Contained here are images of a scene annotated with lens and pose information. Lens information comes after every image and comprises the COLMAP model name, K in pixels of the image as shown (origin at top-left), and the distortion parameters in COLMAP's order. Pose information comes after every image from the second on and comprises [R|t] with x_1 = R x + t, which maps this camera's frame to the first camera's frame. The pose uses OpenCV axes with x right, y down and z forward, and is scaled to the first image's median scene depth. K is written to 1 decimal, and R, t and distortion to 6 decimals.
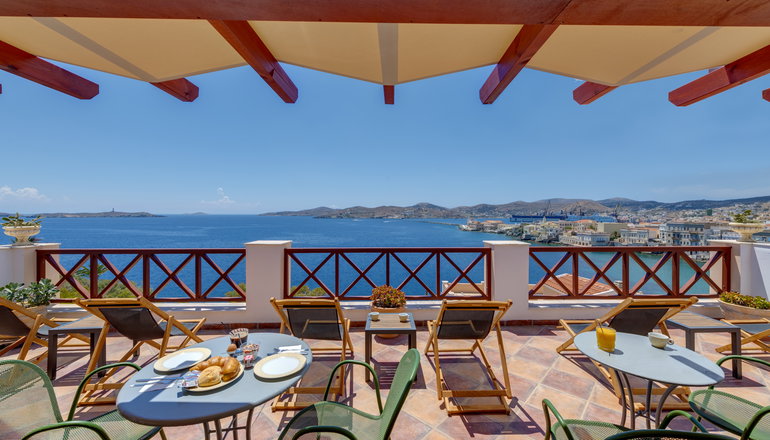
lens RADIAL K [[296.7, 0, 385.2], [0, 296.7, 216.1], [0, 0, 1]] dist [0.000651, -0.000178]
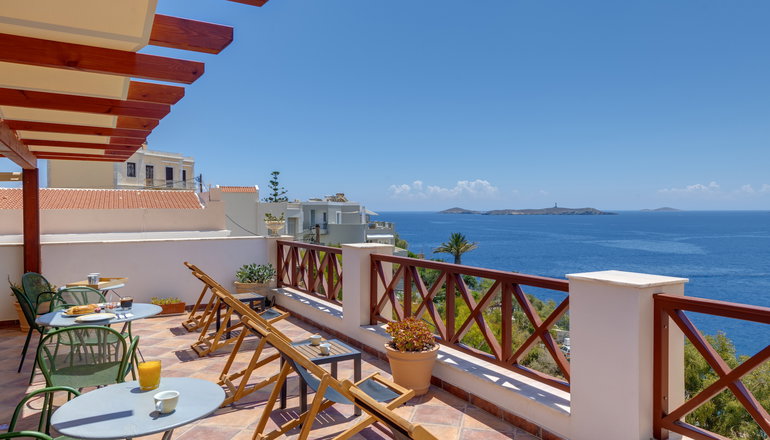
lens RADIAL K [[516.7, 0, 382.7], [0, 516.7, 215.2], [0, 0, 1]] dist [-0.001355, -0.002828]
pose [[0.483660, 0.009250, -0.875207, 0.116465], [-0.008004, 0.999949, 0.006145, -0.006101], [0.875219, 0.004033, 0.483710, 0.316520]]
